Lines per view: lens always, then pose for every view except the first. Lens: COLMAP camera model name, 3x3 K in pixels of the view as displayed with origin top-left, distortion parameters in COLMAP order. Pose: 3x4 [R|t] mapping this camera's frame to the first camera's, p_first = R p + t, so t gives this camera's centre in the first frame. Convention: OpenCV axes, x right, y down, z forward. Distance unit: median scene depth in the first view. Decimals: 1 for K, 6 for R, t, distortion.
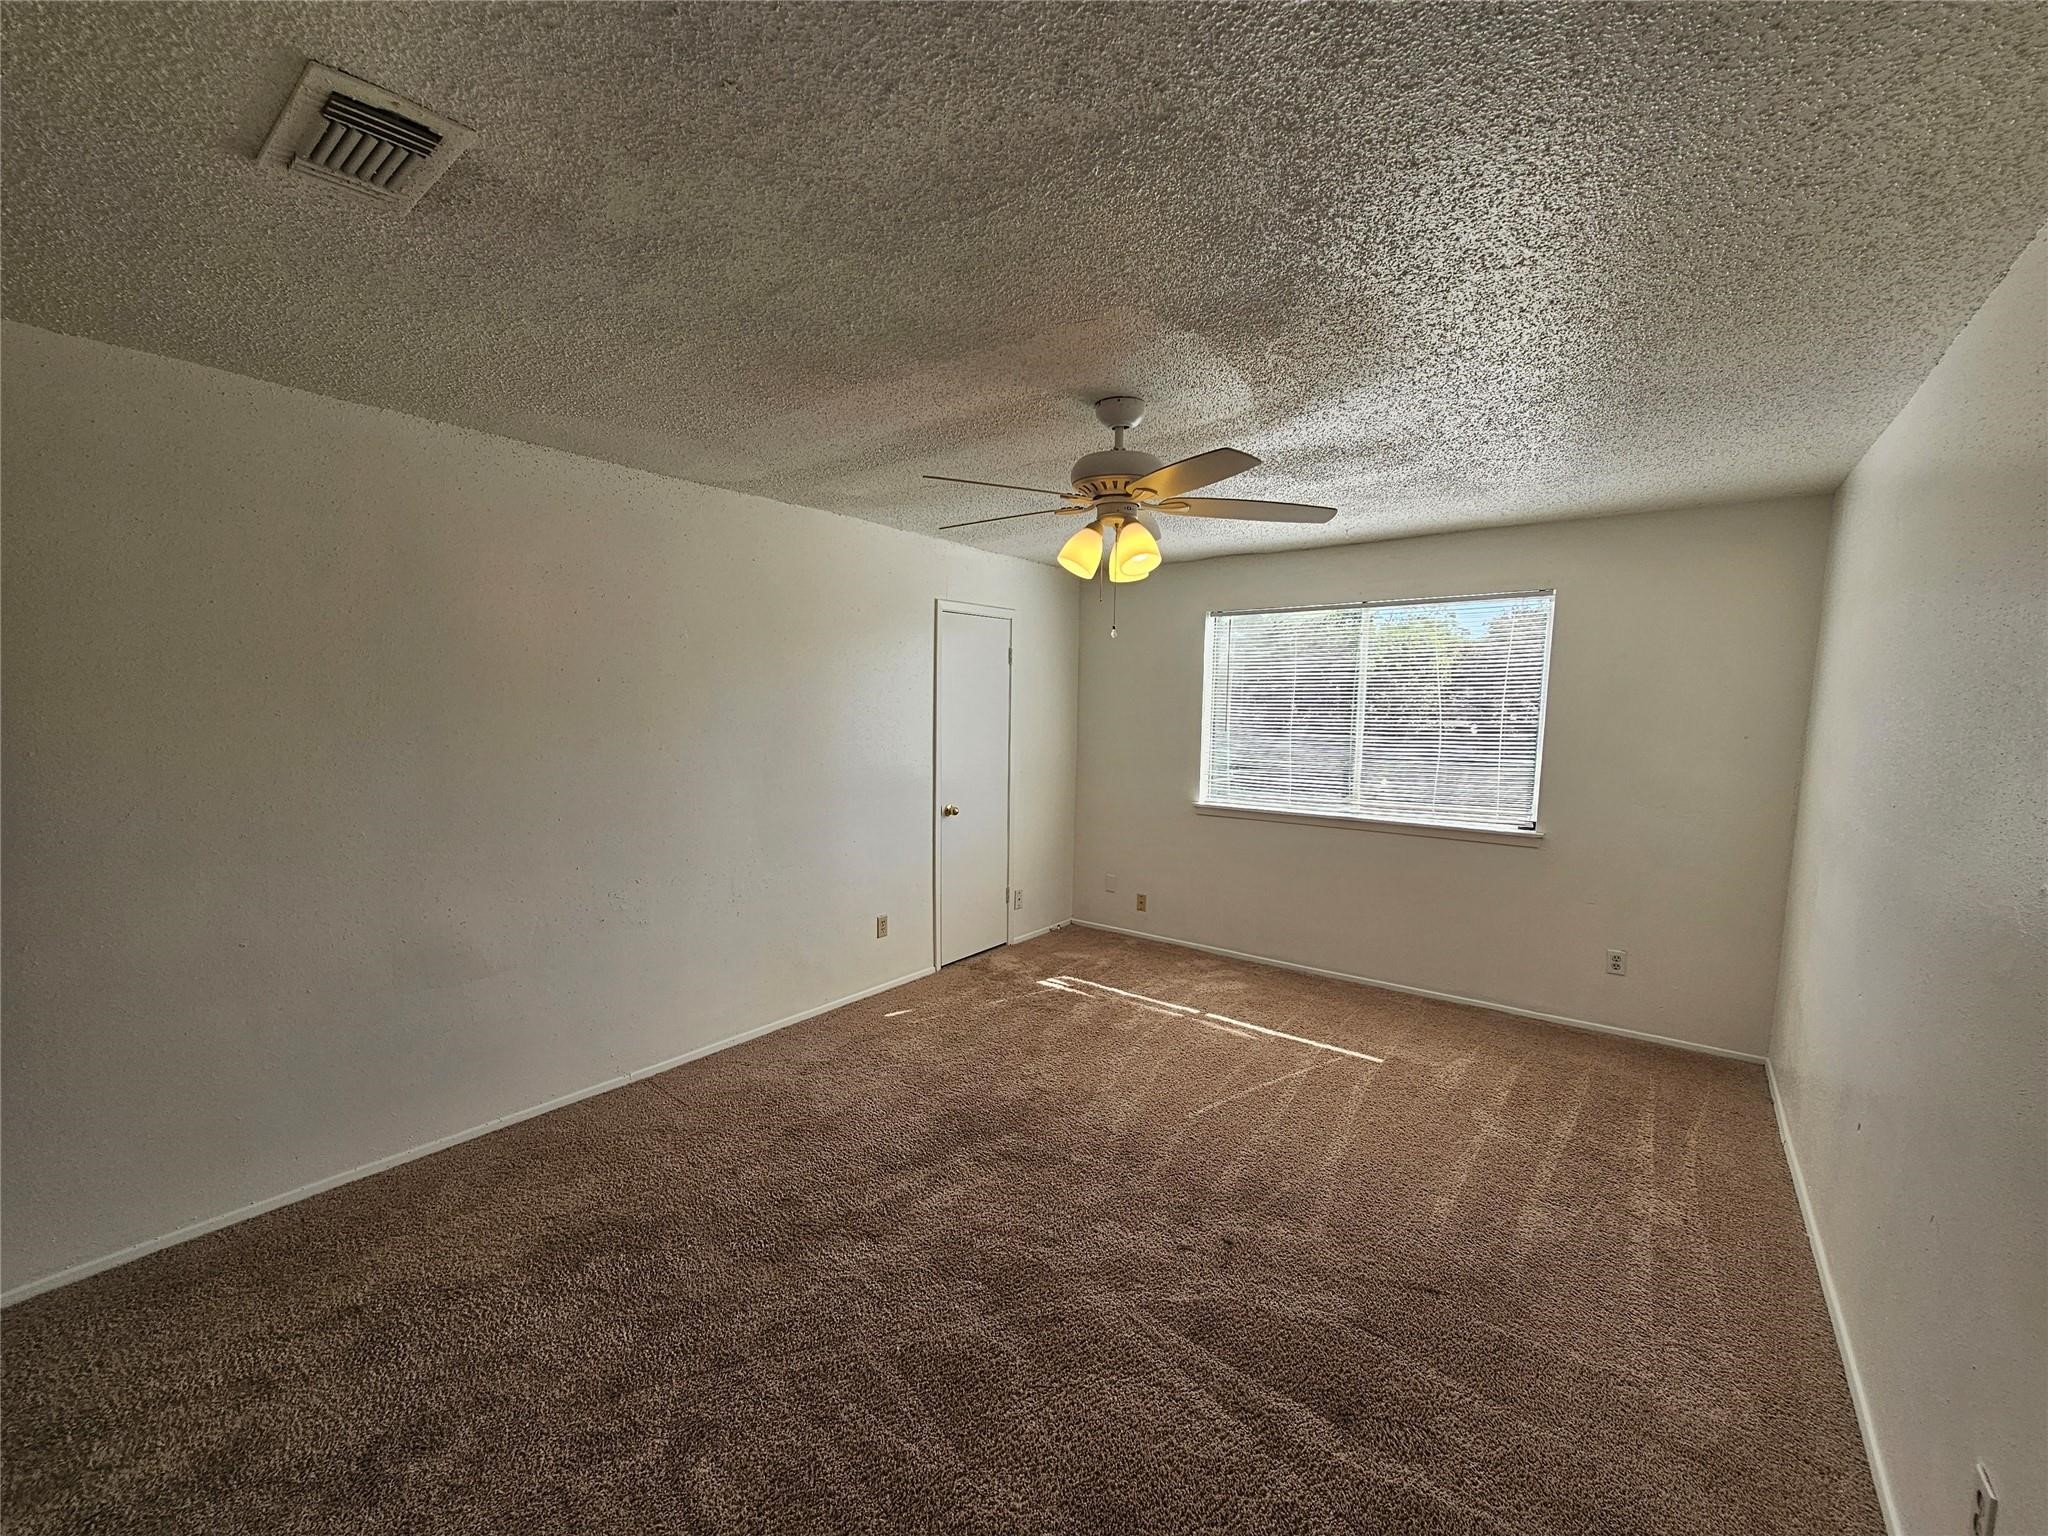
lens RADIAL K [[820.3, 0, 1025.9], [0, 820.3, 792.7], [0, 0, 1]] dist [-0.003441, -0.000351]
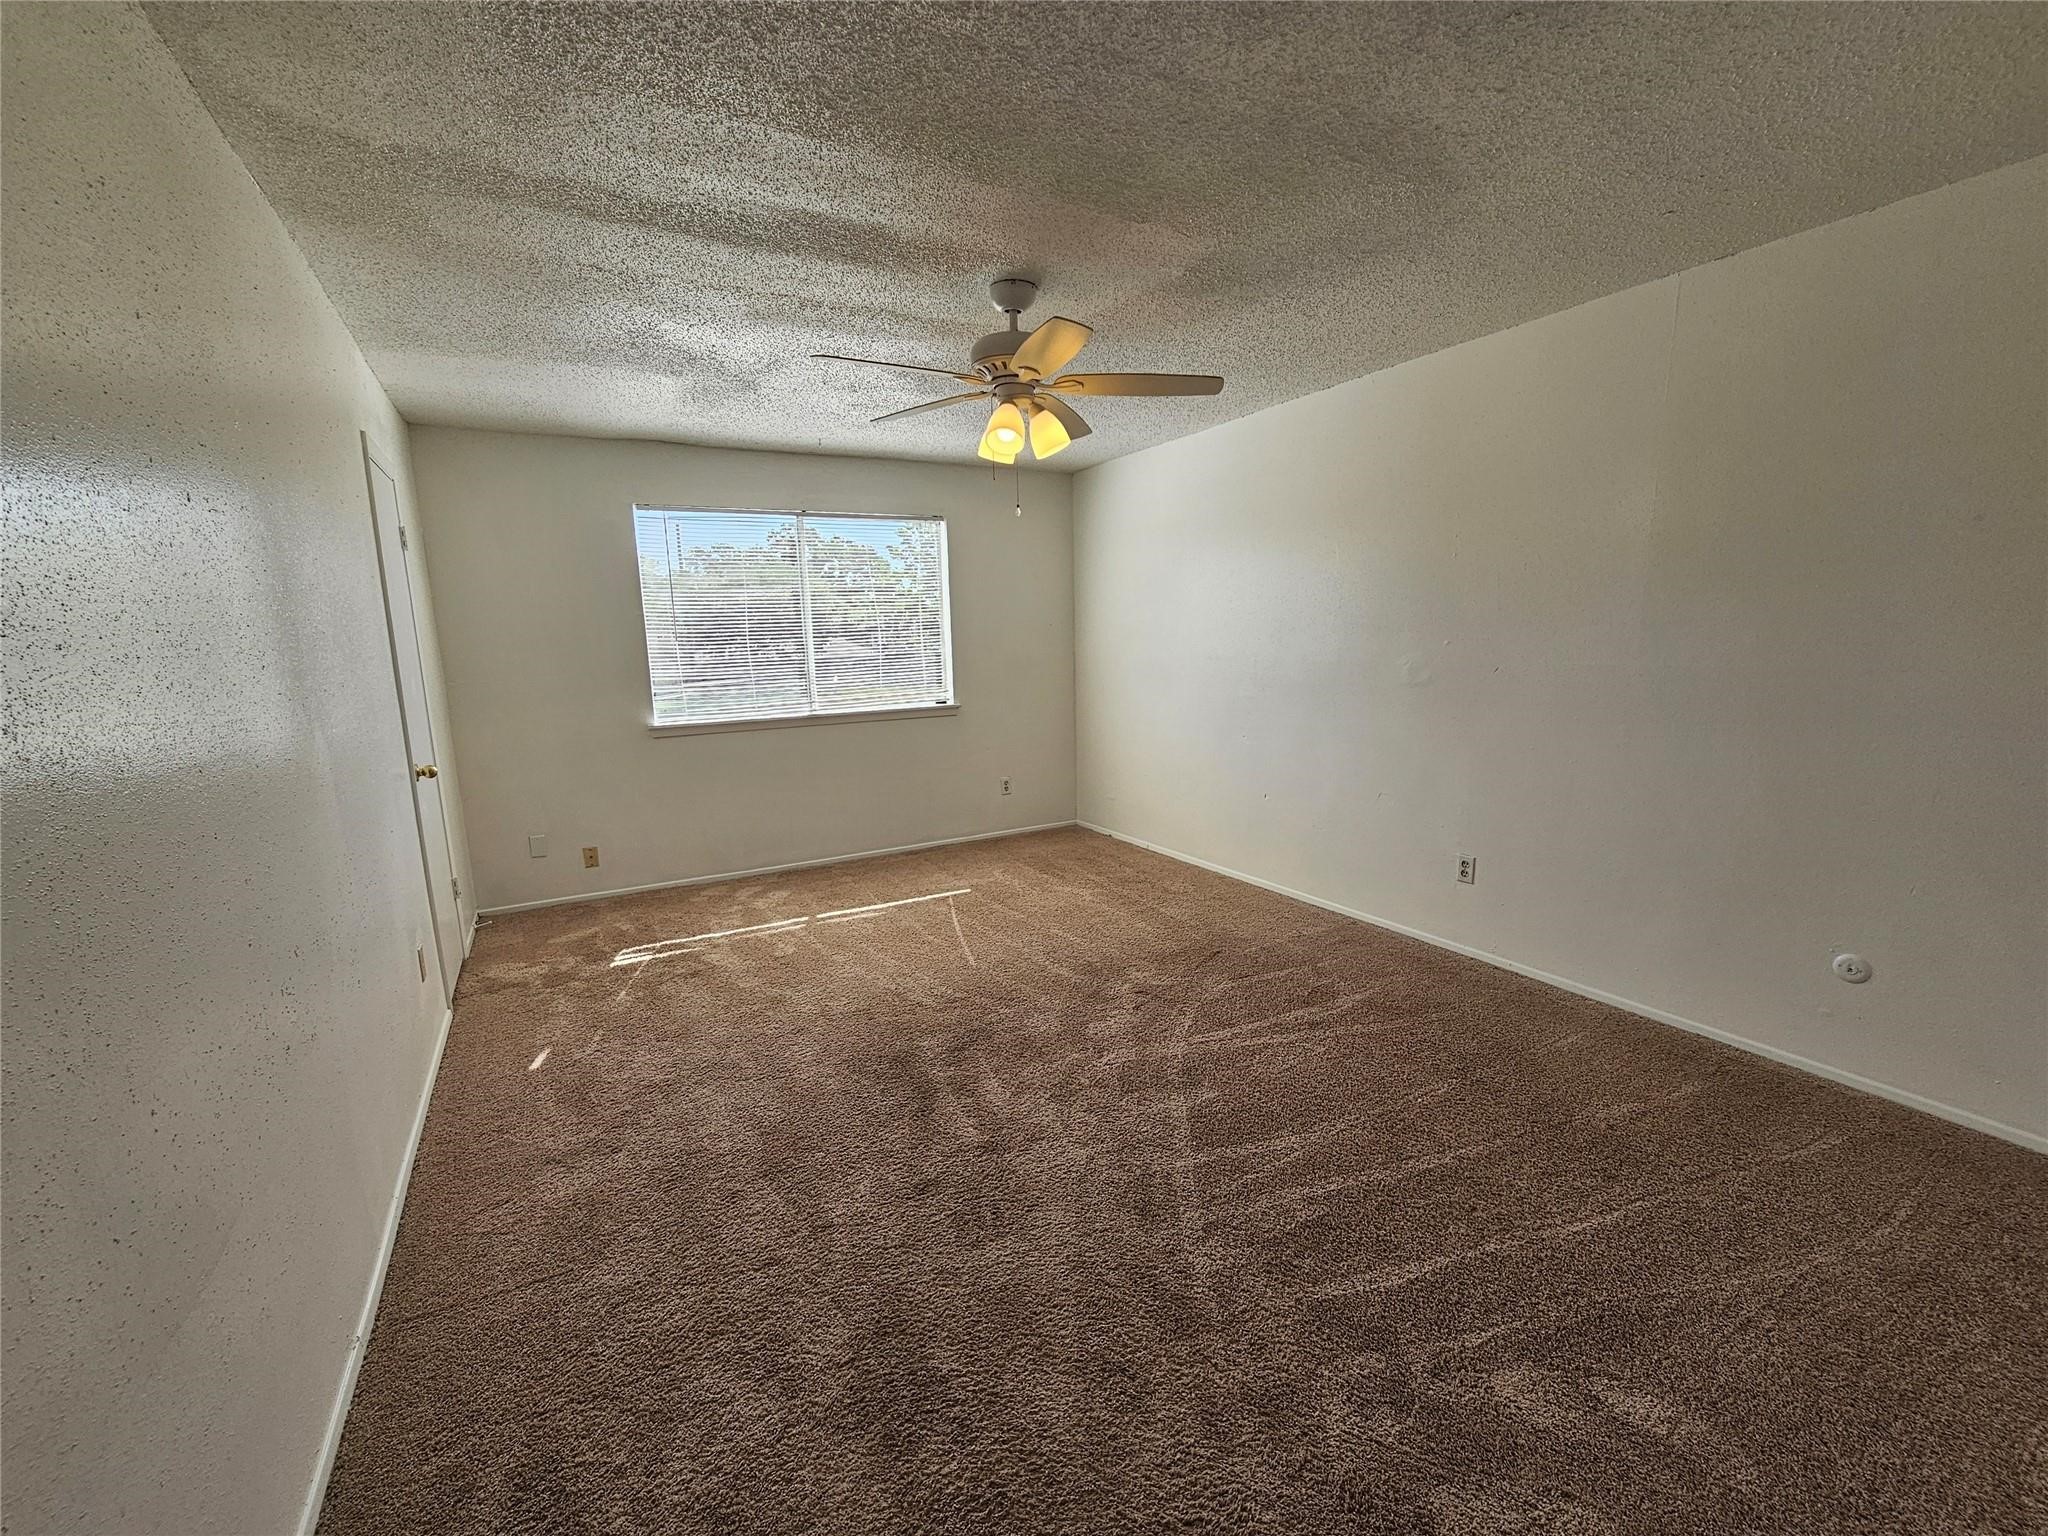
lens RADIAL K [[834.9, 0, 1018.2], [0, 834.9, 795.1], [0, 0, 1]] dist [-0.006492, 0.004118]
pose [[0.410215, -0.193462, 0.891233, -0.527651], [0.131213, 0.979594, 0.152248, 0.001394], [-0.902500, 0.054487, 0.427229, 0.313015]]
